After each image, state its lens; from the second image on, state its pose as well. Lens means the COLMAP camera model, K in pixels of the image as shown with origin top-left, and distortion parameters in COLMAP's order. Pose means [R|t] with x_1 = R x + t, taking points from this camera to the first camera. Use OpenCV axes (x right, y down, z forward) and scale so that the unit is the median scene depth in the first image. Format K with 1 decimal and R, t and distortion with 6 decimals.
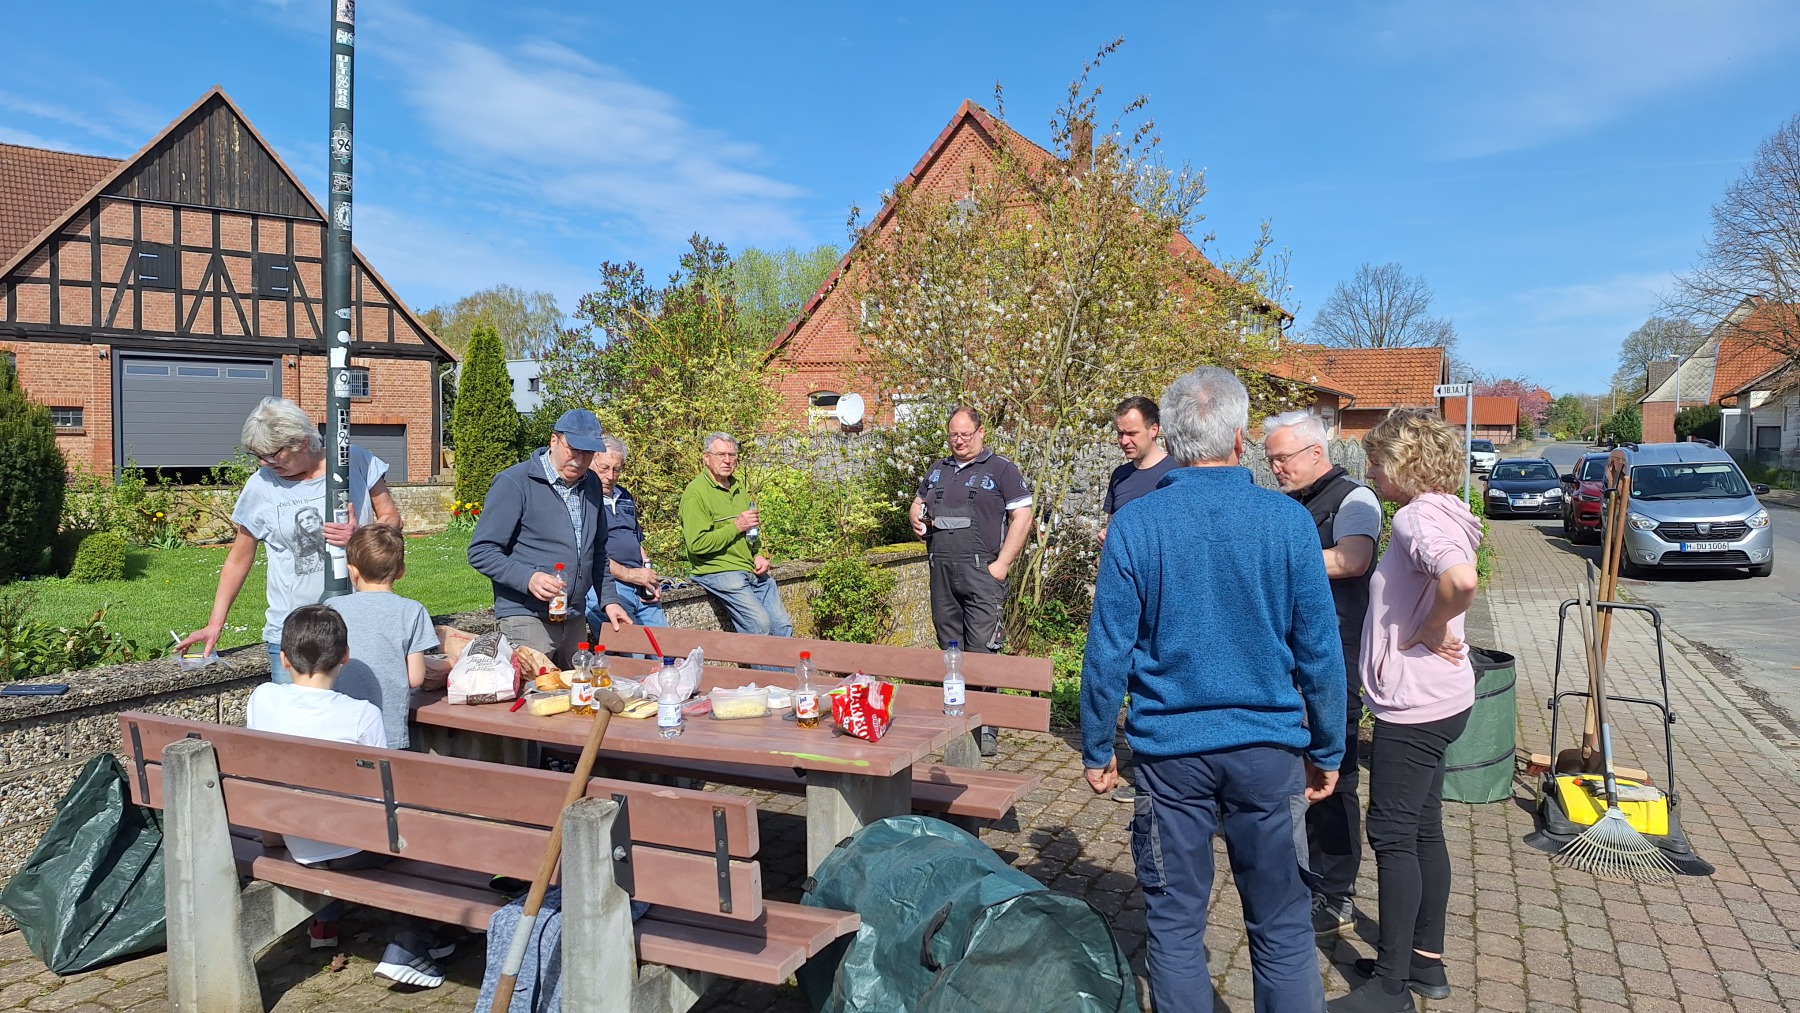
lens RADIAL K [[1228.7, 0, 902.1], [0, 1228.7, 537.1], [0, 0, 1]] dist [0.077365, -0.089123]
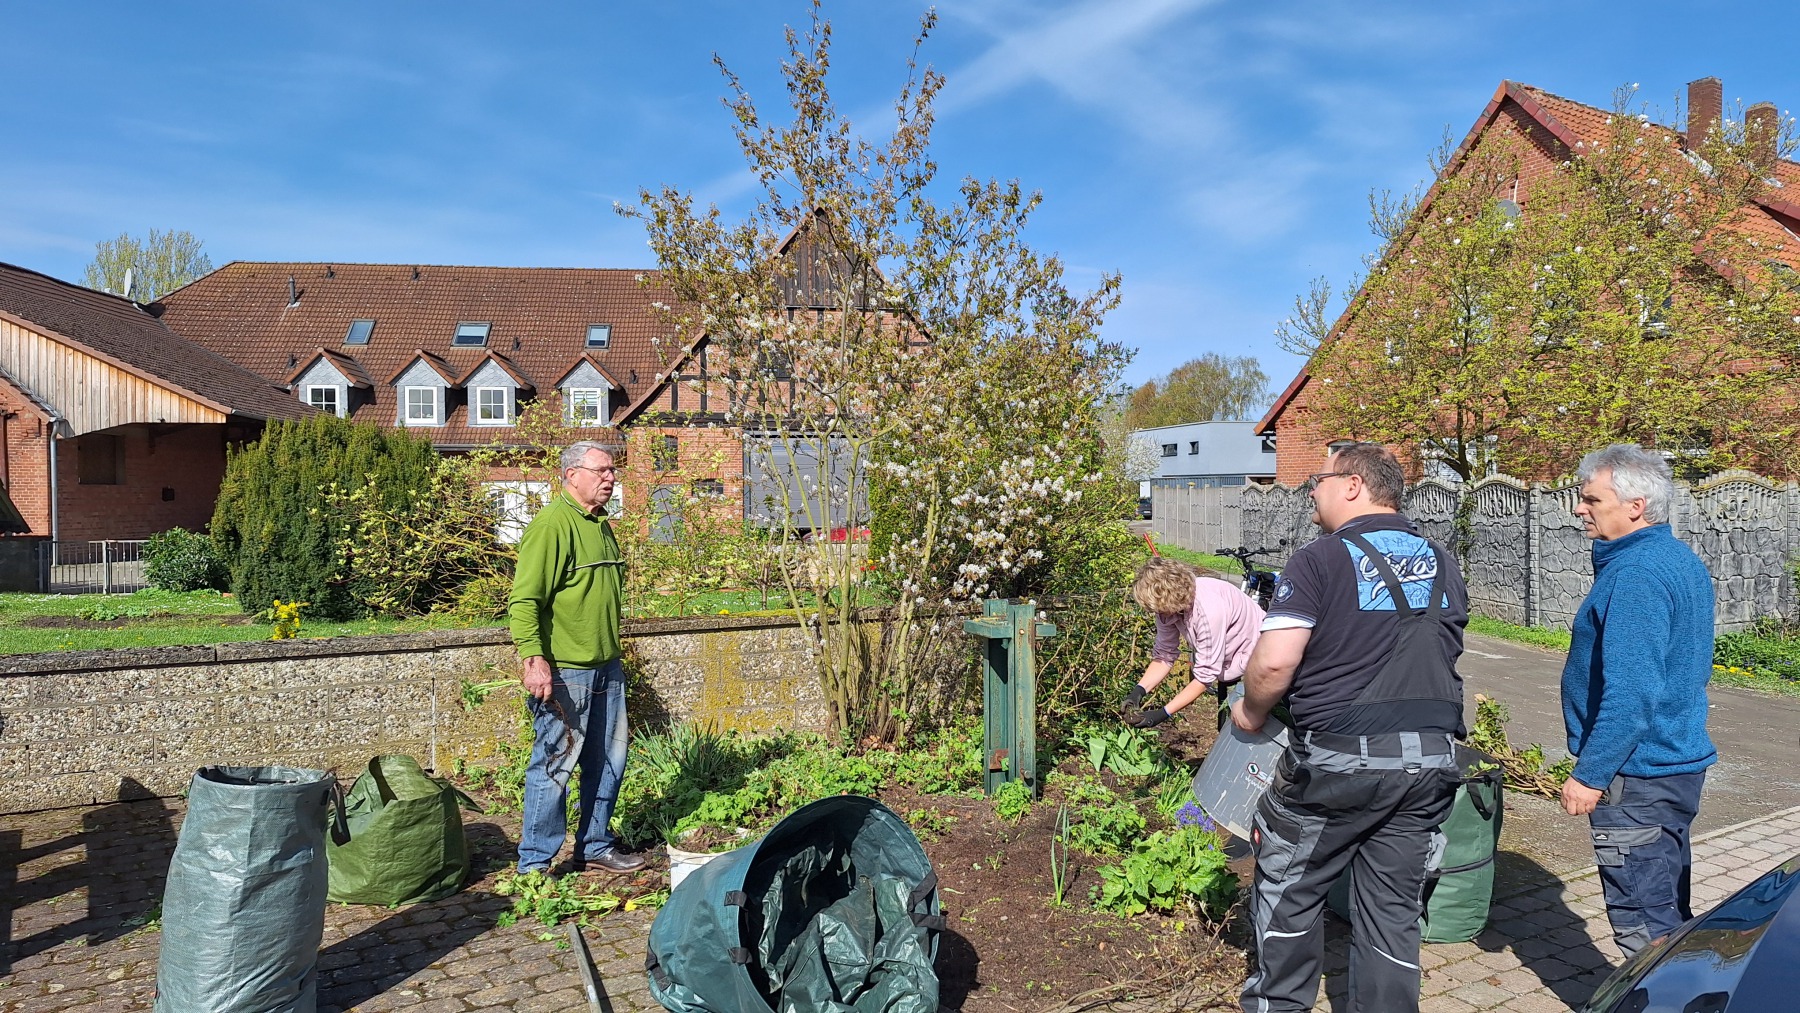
lens RADIAL K [[1228.7, 0, 902.1], [0, 1228.7, 537.1], [0, 0, 1]] dist [0.077365, -0.089123]
pose [[0.846792, 0.003400, -0.531913, 0.654377], [-0.030397, 0.998655, -0.042008, -0.010915], [0.531055, 0.051740, 0.845756, 0.405142]]
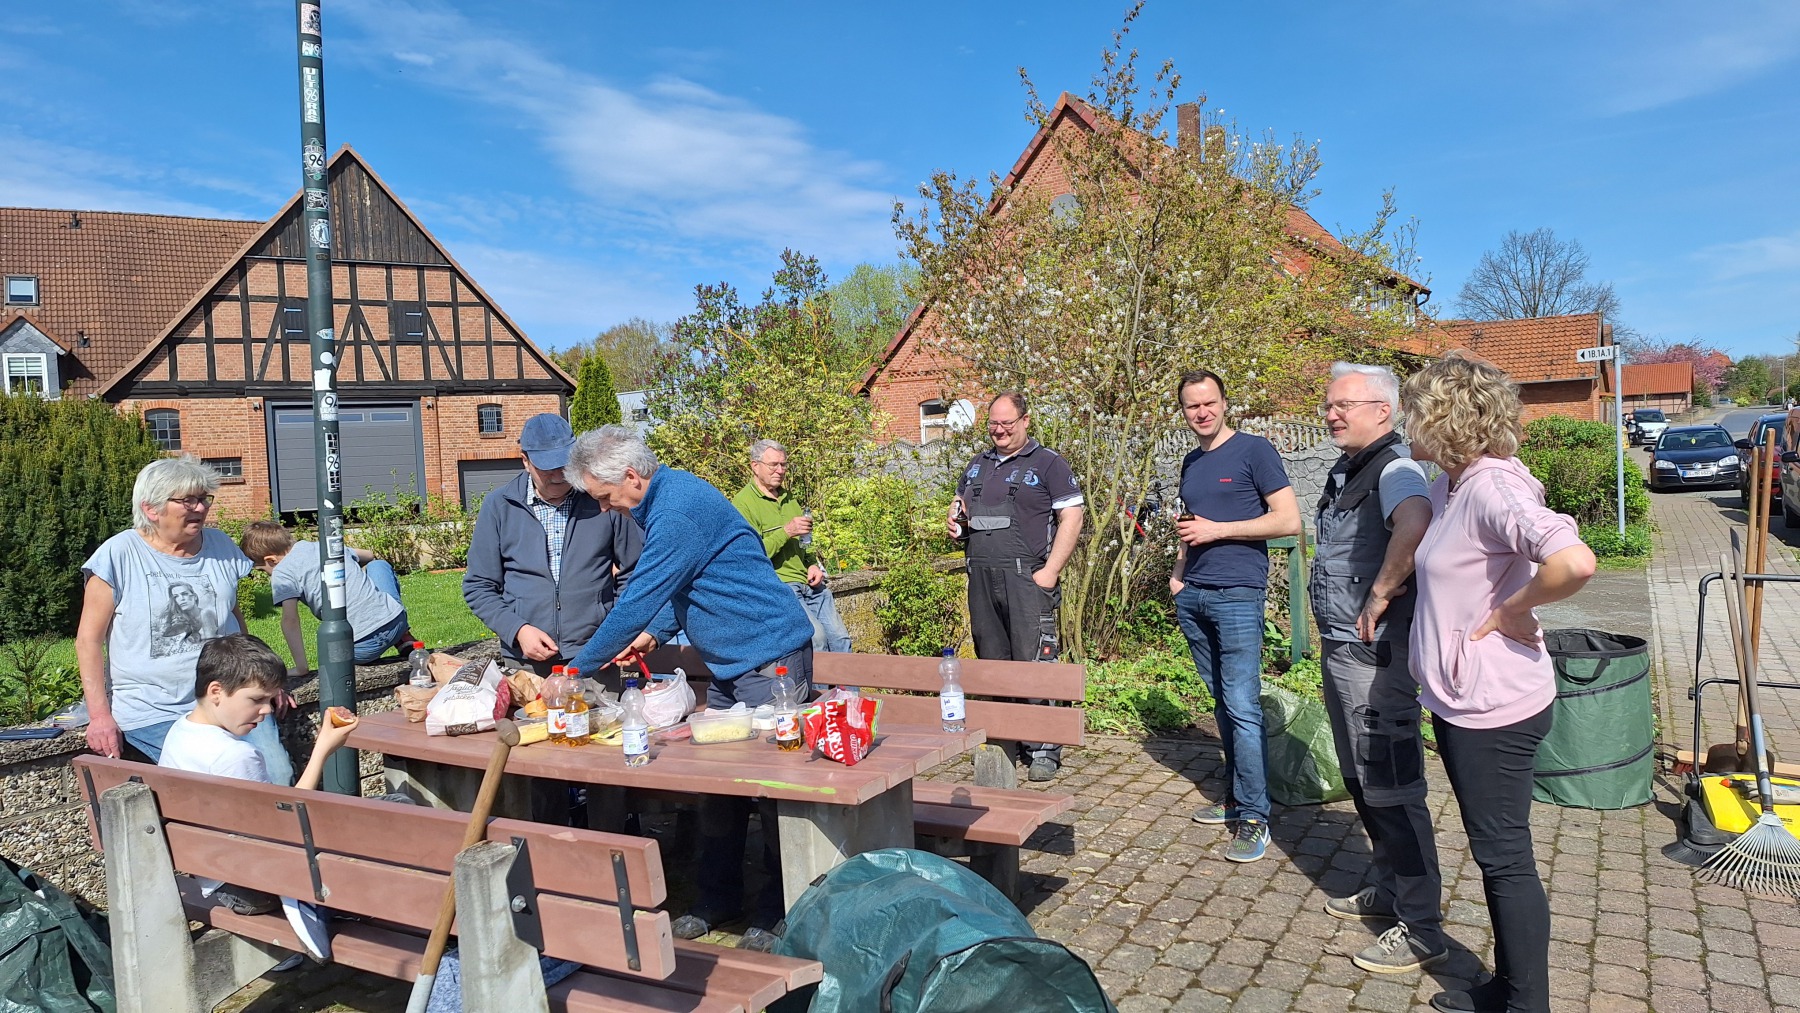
lens RADIAL K [[1228.7, 0, 902.1], [0, 1228.7, 537.1], [0, 0, 1]] dist [0.077365, -0.089123]
pose [[0.992581, -0.048301, -0.111577, 0.071930], [0.047393, 0.998818, -0.010776, 0.007115], [0.111965, 0.005408, 0.993697, 0.066434]]
